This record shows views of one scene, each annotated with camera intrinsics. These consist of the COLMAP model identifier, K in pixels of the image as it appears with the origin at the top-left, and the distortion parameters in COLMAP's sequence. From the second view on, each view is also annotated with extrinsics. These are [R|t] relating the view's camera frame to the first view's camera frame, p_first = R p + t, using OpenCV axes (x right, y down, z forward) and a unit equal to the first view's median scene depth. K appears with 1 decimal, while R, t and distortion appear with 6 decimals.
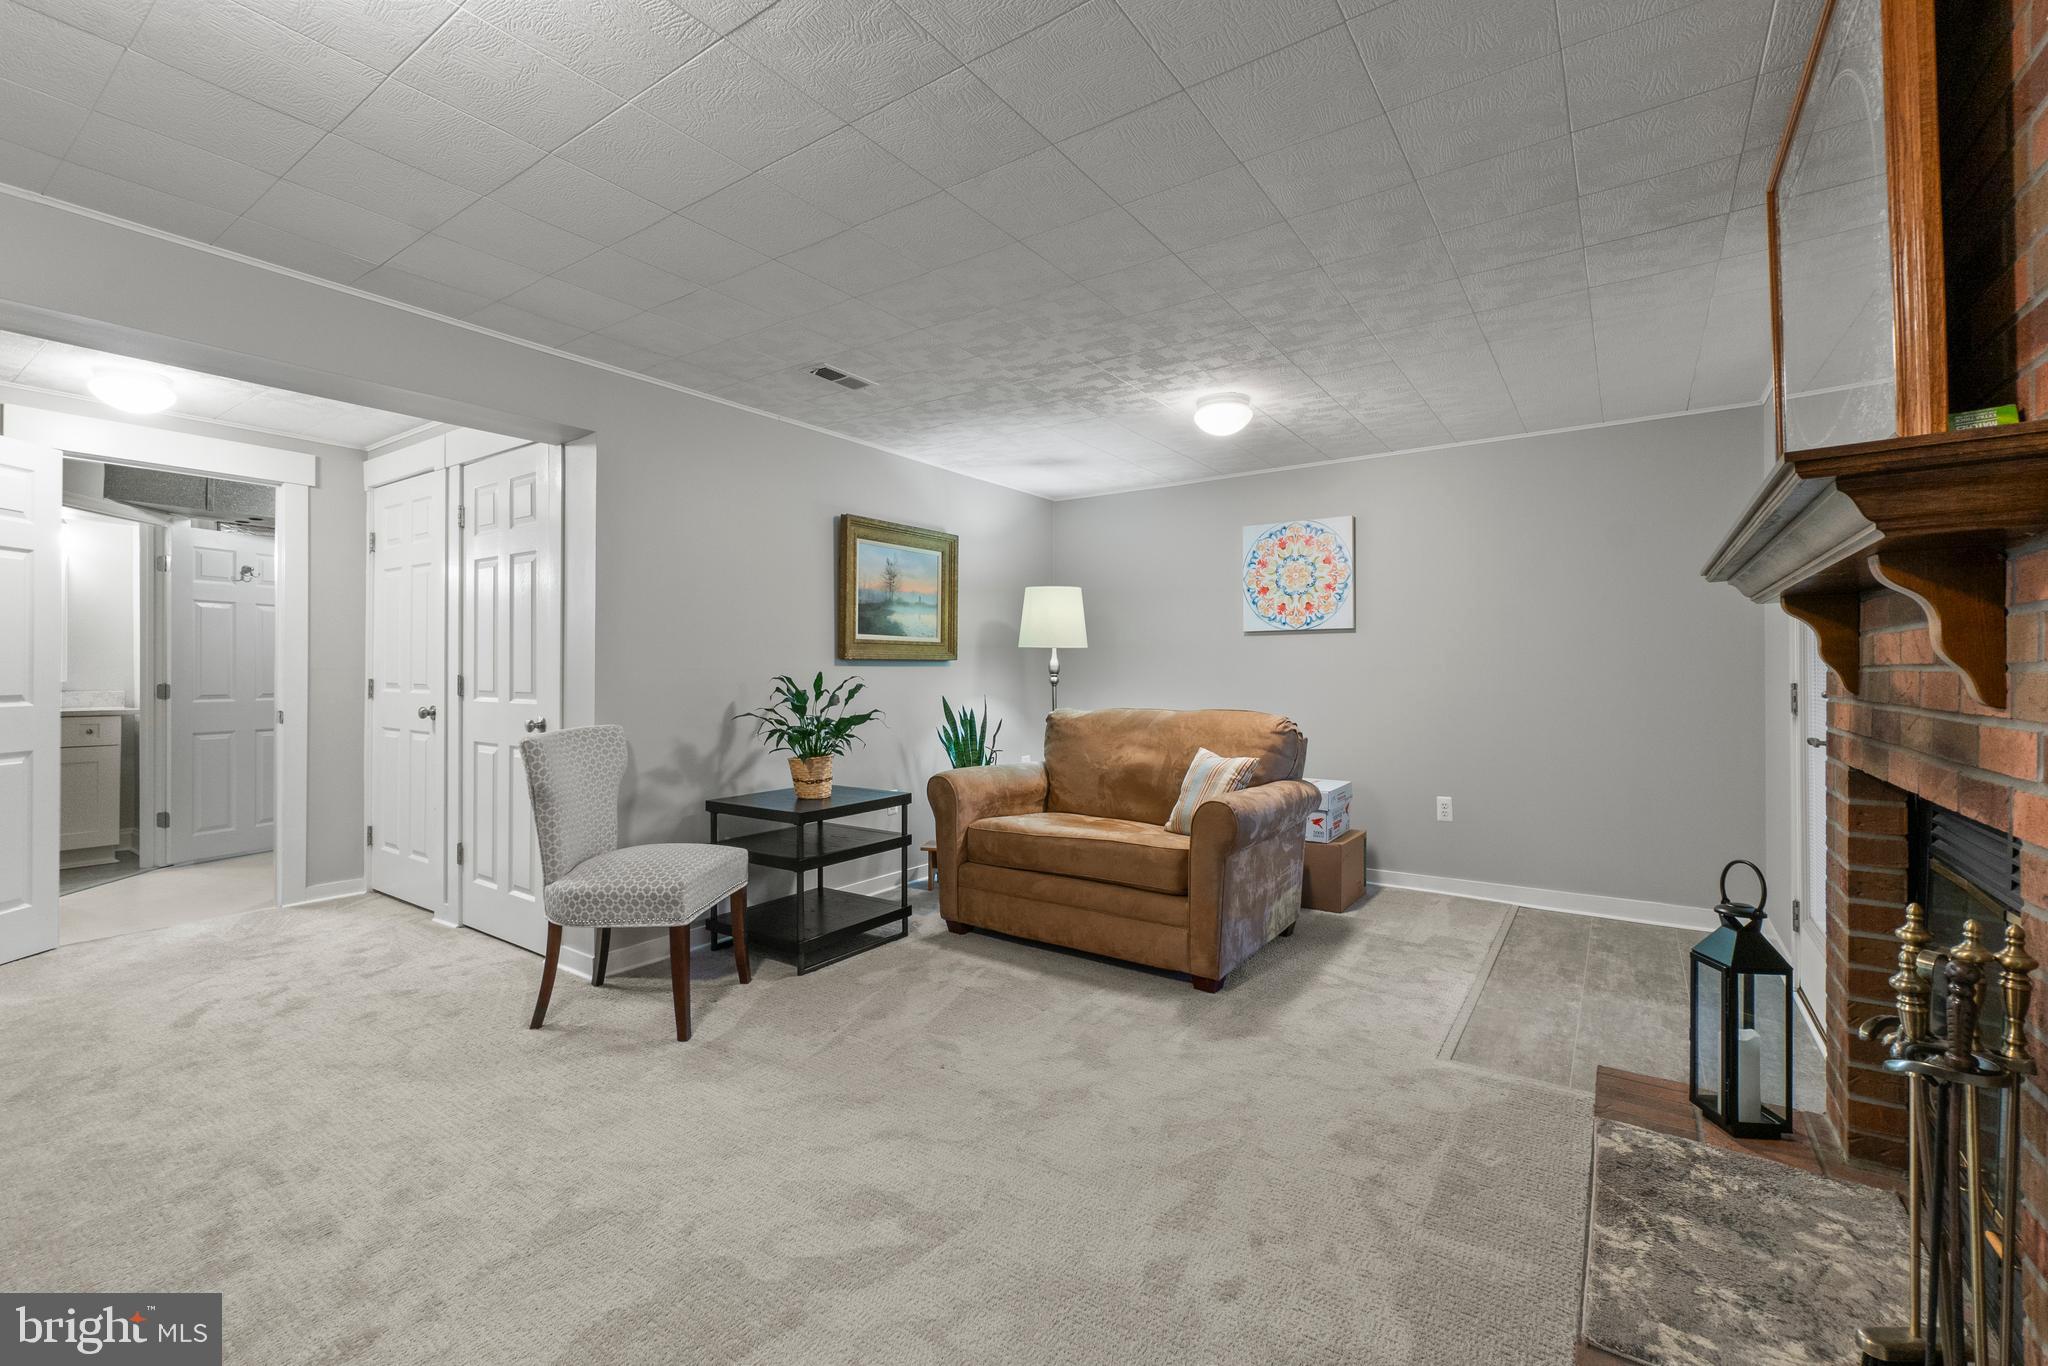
lens RADIAL K [[883.2, 0, 1010.5], [0, 883.2, 674.4], [0, 0, 1]] dist [-0.001563, -0.000926]
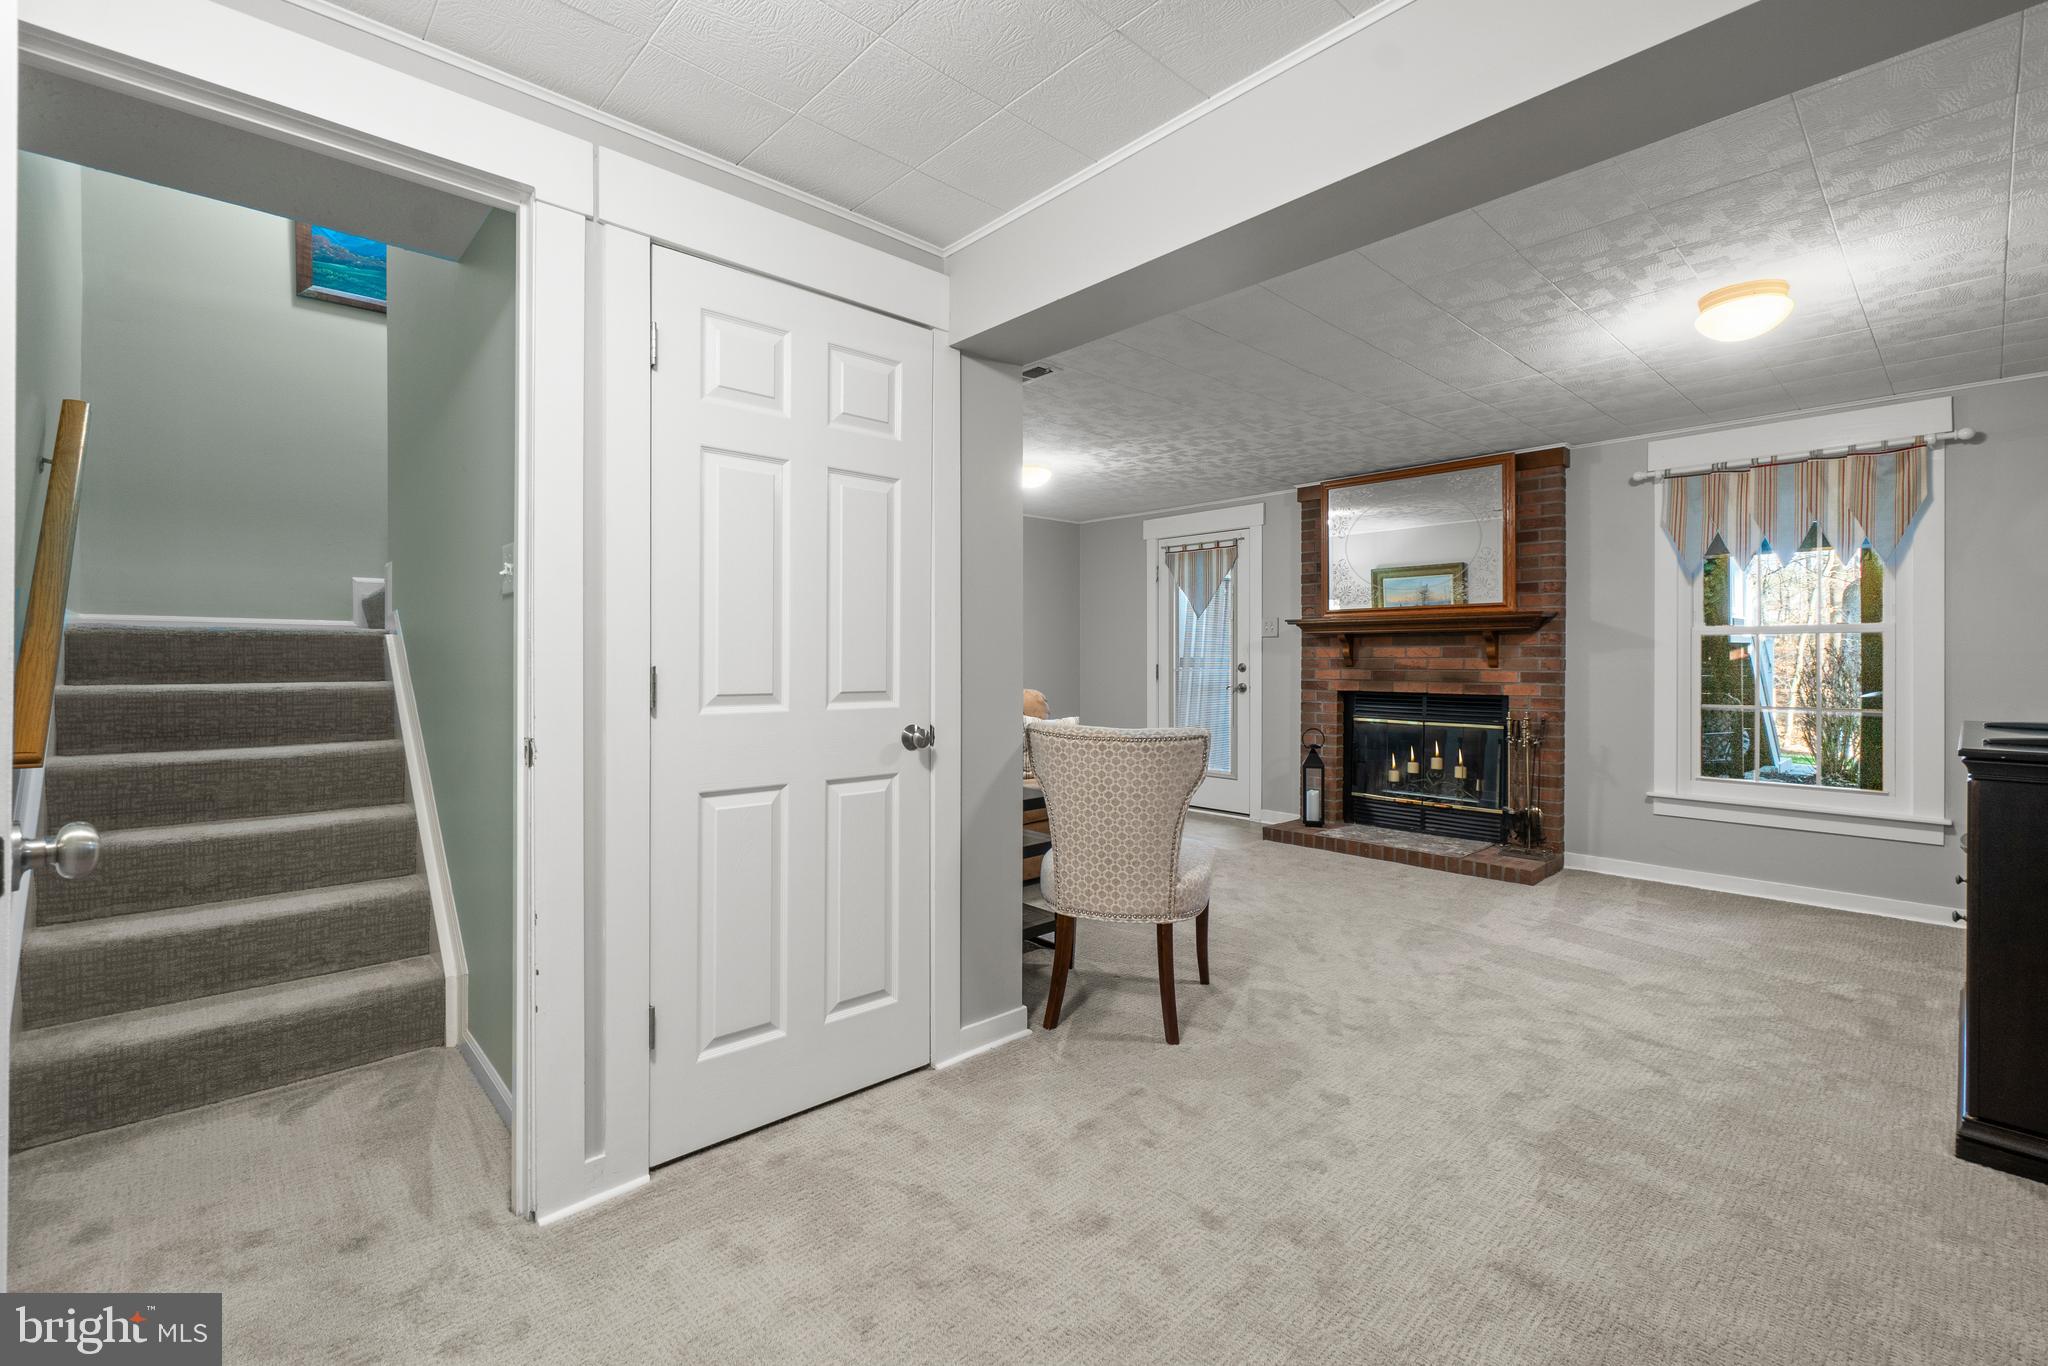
lens RADIAL K [[883.2, 0, 1020.1], [0, 883.2, 664.8], [0, 0, 1]] dist [-0.001563, -0.000926]
pose [[0.202437, -0.005774, 0.979278, -1.237574], [0.003232, 0.999981, 0.005228, -0.001158], [-0.979290, 0.002107, 0.202452, 0.813530]]
